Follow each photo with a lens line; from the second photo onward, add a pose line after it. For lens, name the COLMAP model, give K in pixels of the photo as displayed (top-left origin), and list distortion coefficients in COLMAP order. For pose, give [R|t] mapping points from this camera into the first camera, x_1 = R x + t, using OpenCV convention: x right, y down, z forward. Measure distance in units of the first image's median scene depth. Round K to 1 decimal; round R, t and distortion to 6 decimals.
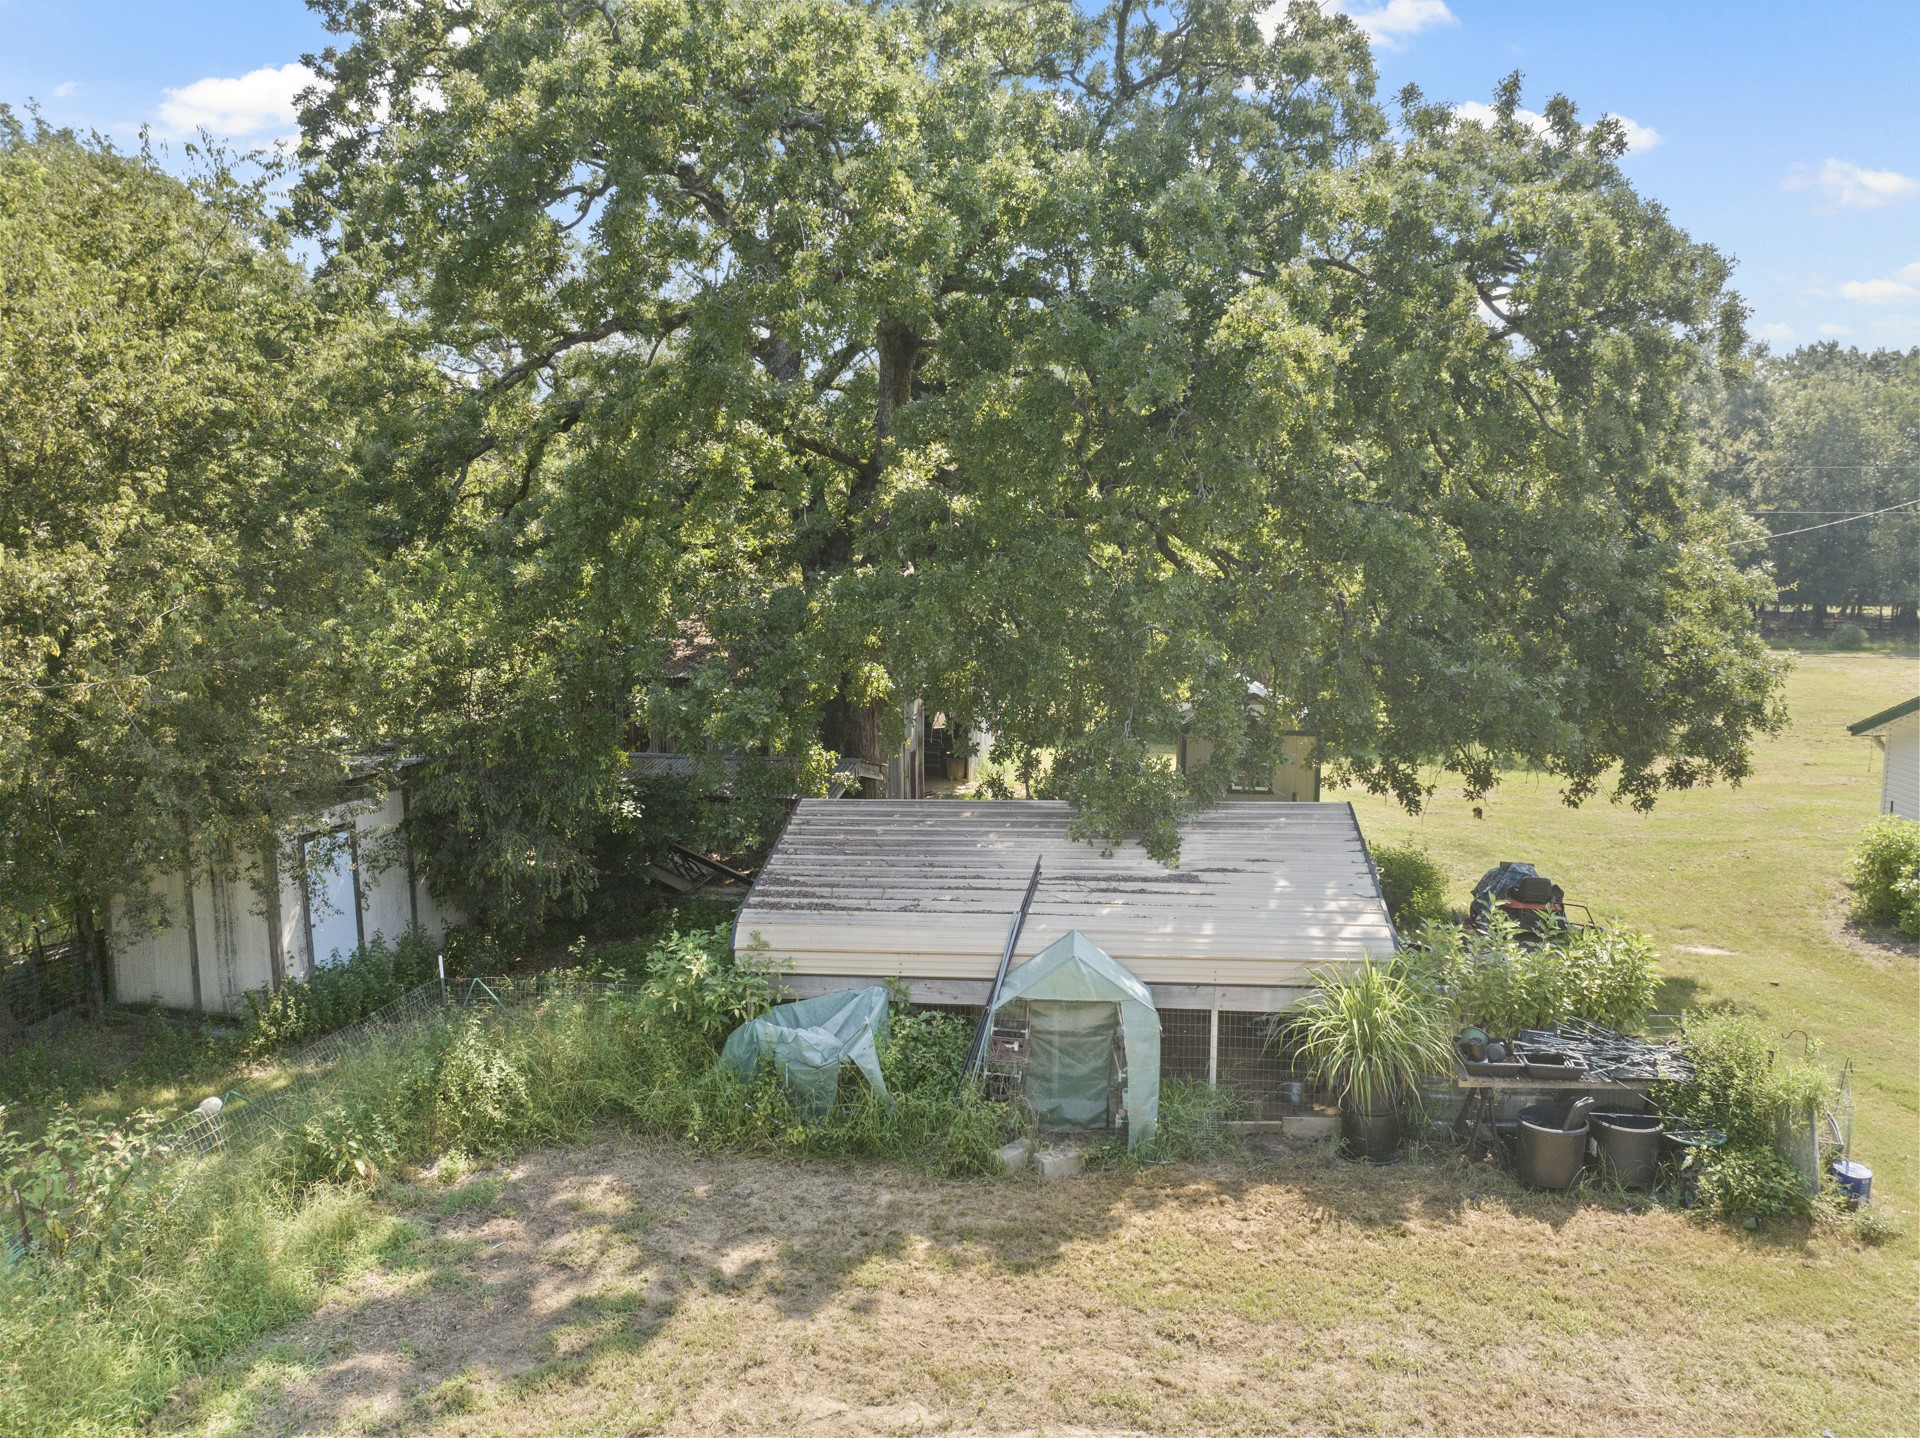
lens RADIAL K [[1350.6, 0, 960.0], [0, 1350.6, 719.0], [0, 0, 1]] dist [-0.035497, 0.002882]
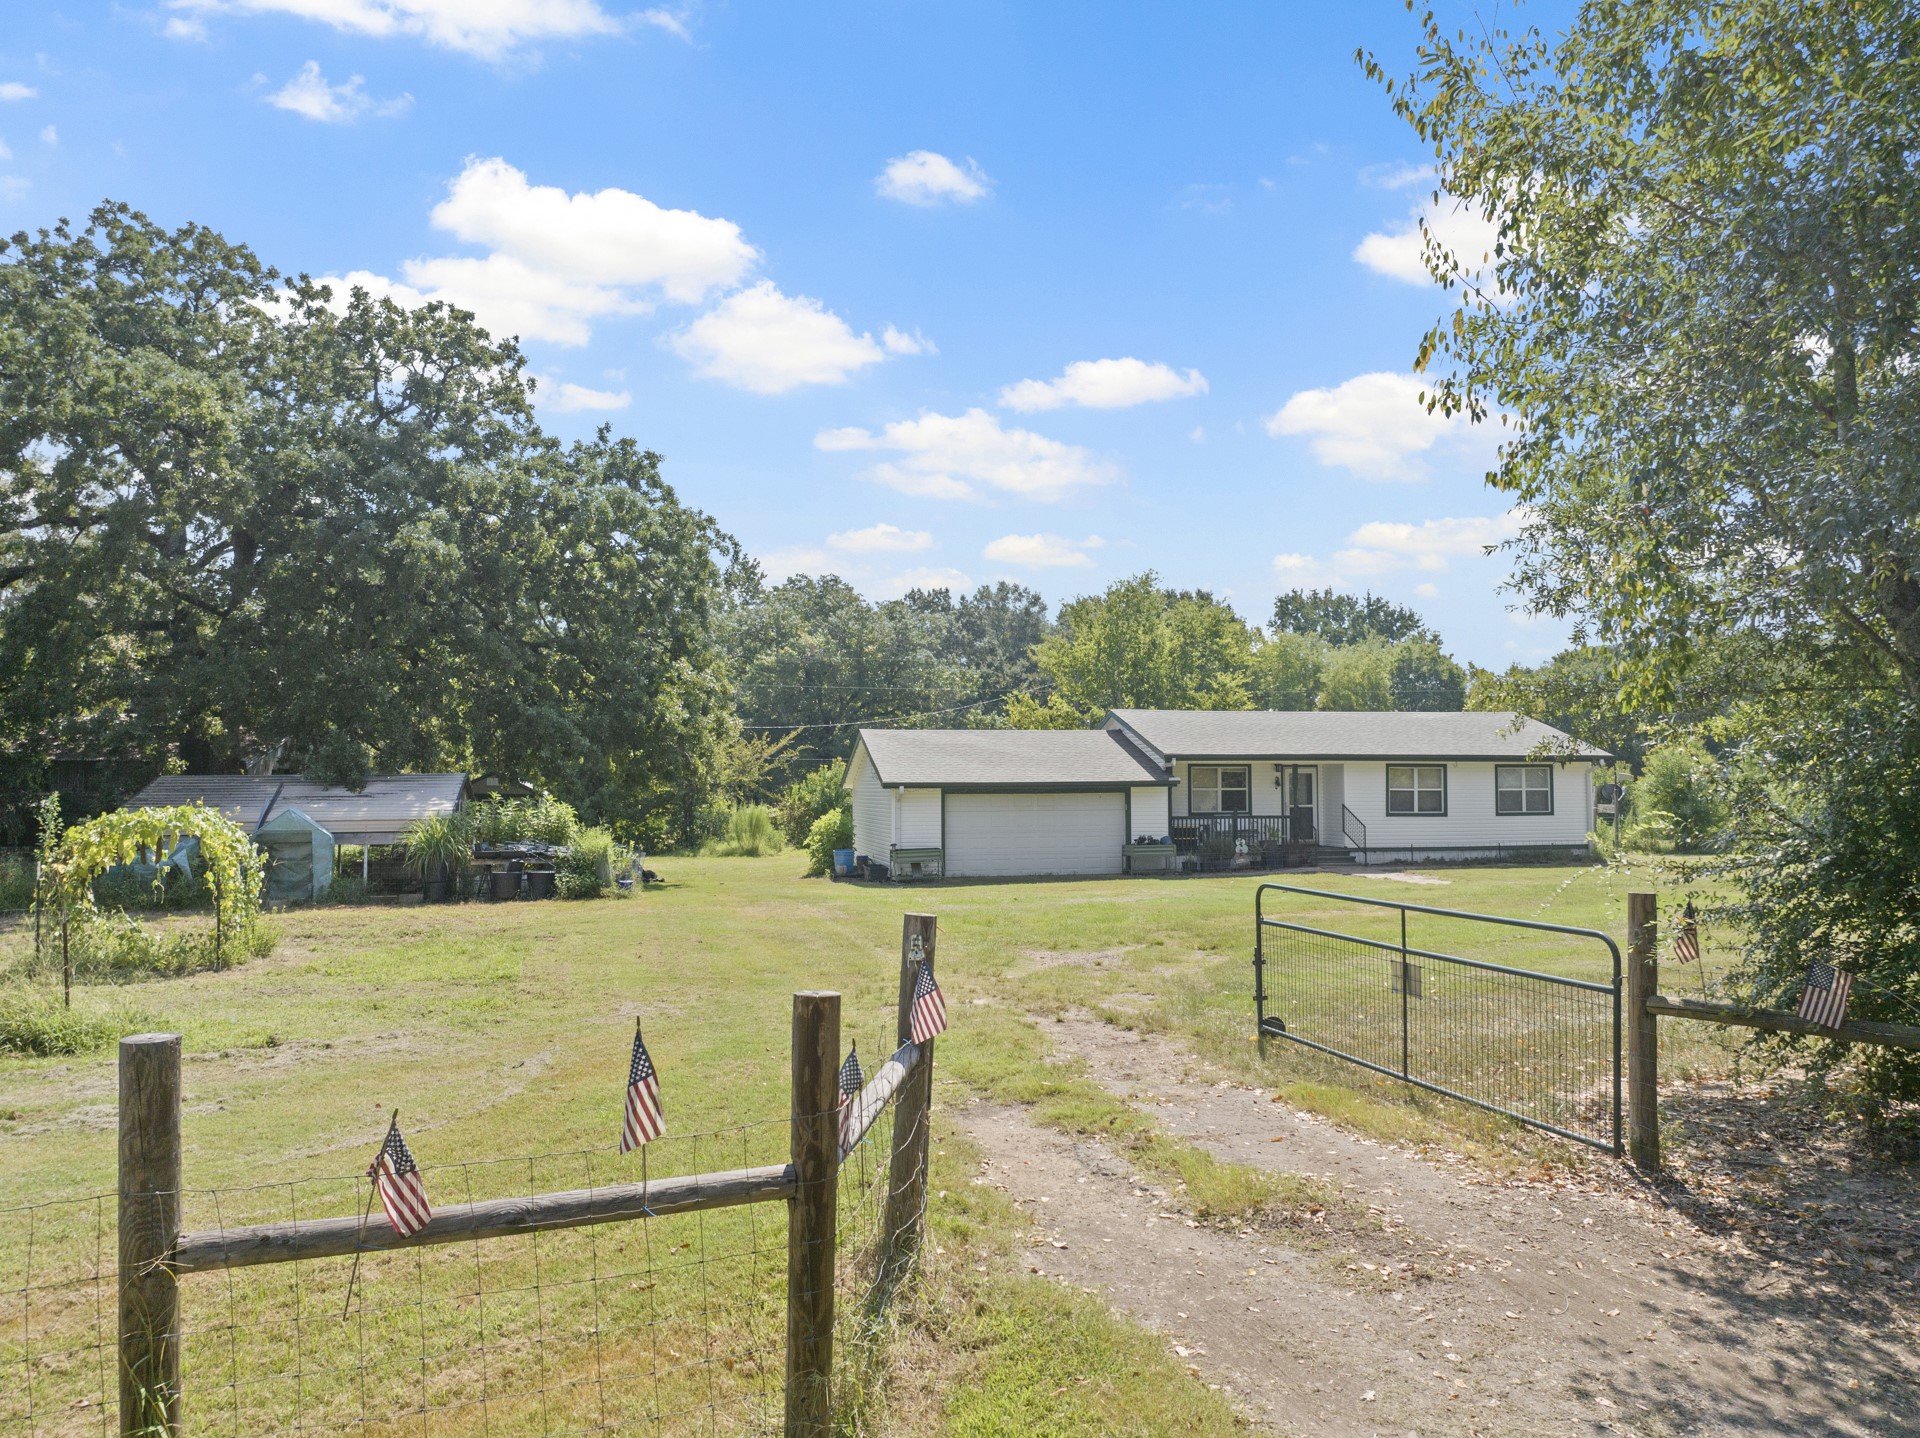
lens RADIAL K [[1350.6, 0, 960.0], [0, 1350.6, 719.0], [0, 0, 1]] dist [-0.035497, 0.002882]
pose [[0.927130, 0.019561, 0.374228, 0.205051], [0.044651, 0.985756, -0.162146, 0.319042], [-0.372070, 0.167040, 0.913051, -1.043321]]
